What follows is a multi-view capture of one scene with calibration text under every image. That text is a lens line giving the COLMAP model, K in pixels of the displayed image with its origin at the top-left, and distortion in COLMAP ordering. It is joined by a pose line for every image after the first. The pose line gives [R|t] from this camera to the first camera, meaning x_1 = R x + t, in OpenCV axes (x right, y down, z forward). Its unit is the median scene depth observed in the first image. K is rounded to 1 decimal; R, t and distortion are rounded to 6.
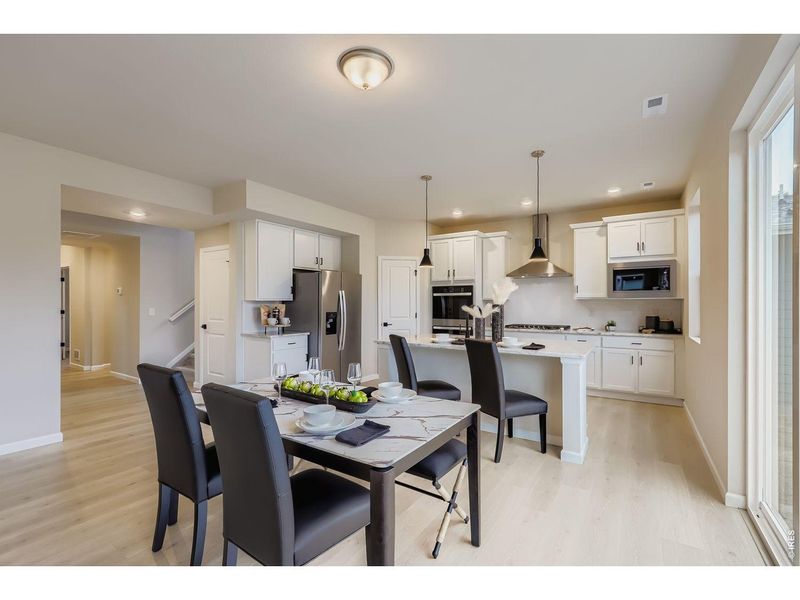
lens RADIAL K [[369.9, 0, 400.0], [0, 369.9, 300.0], [0, 0, 1]] dist [-0.000539, 0.000254]
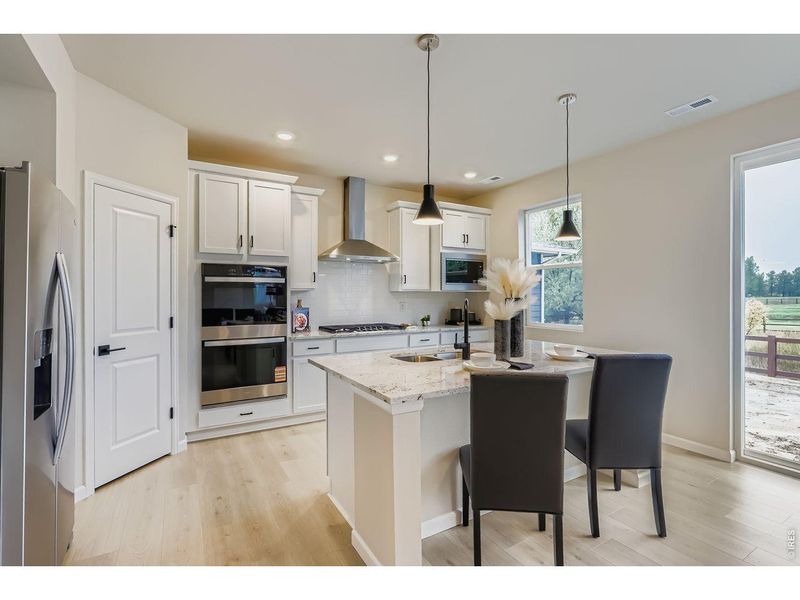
lens RADIAL K [[386.8, 0, 403.0], [0, 386.8, 295.1], [0, 0, 1]] dist [-0.001091, -0.000032]
pose [[0.425902, 0.001469, 0.904768, -0.325204], [-0.006542, 0.999978, 0.001456, 0.005497], [-0.904746, -0.006539, 0.425902, 0.633801]]
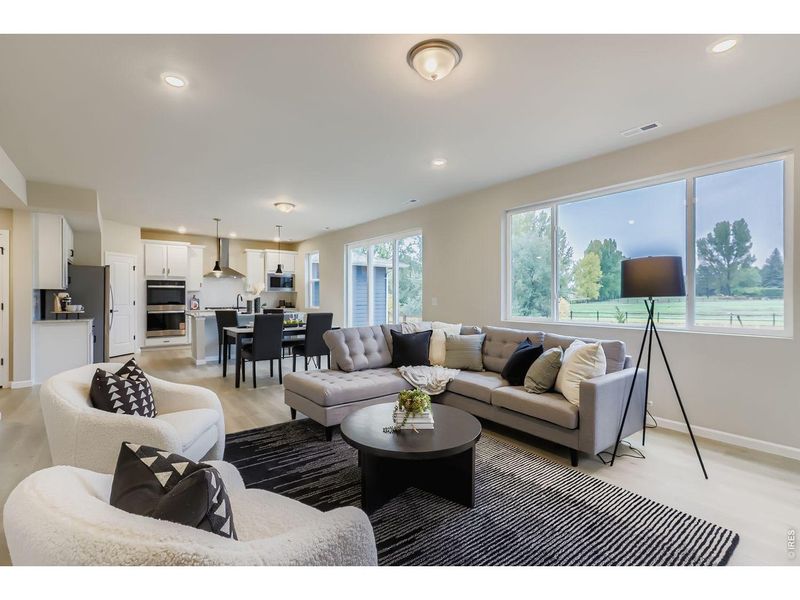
lens RADIAL K [[369.9, 0, 400.0], [0, 369.9, 300.0], [0, 0, 1]] dist [-0.000539, 0.000254]
pose [[0.312357, -0.010107, 0.949911, -1.005872], [-0.008611, 0.999872, 0.013470, 0.008938], [-0.949926, -0.012387, 0.312230, -0.254675]]
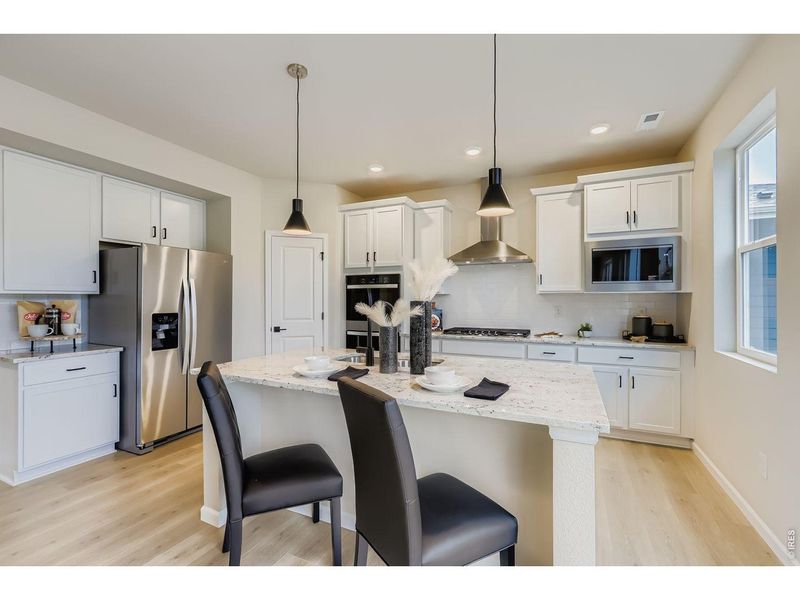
lens RADIAL K [[361.6, 0, 403.2], [0, 361.6, 294.4], [0, 0, 1]] dist [-0.001261, 0.000188]
pose [[0.990150, 0.002749, 0.139981, 0.118921], [-0.002180, 0.999989, -0.004213, 0.003422], [-0.139991, 0.003867, 0.990145, 0.347872]]
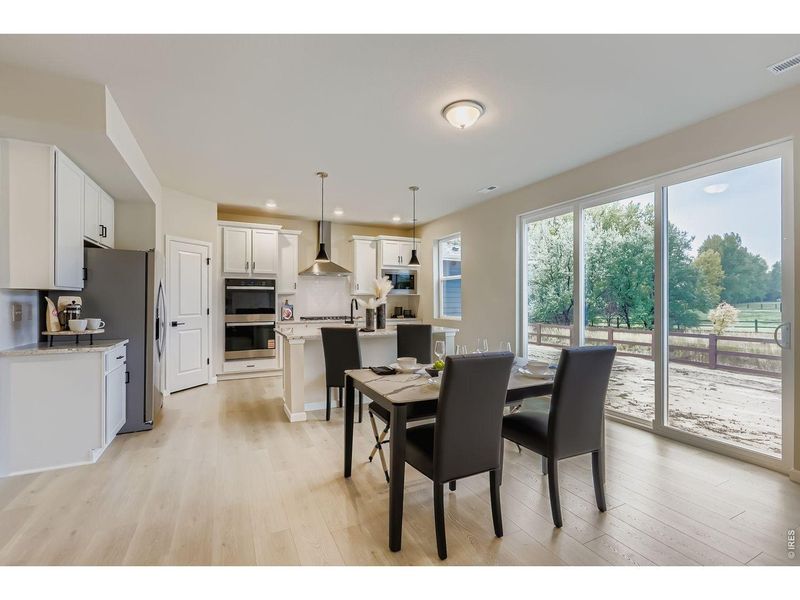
lens RADIAL K [[369.9, 0, 400.0], [0, 369.9, 300.0], [0, 0, 1]] dist [-0.000539, 0.000254]
pose [[0.500806, 0.000631, 0.865559, -0.560907], [-0.006837, 0.999971, 0.003227, 0.011088], [-0.865532, -0.007534, 0.500796, 0.234930]]
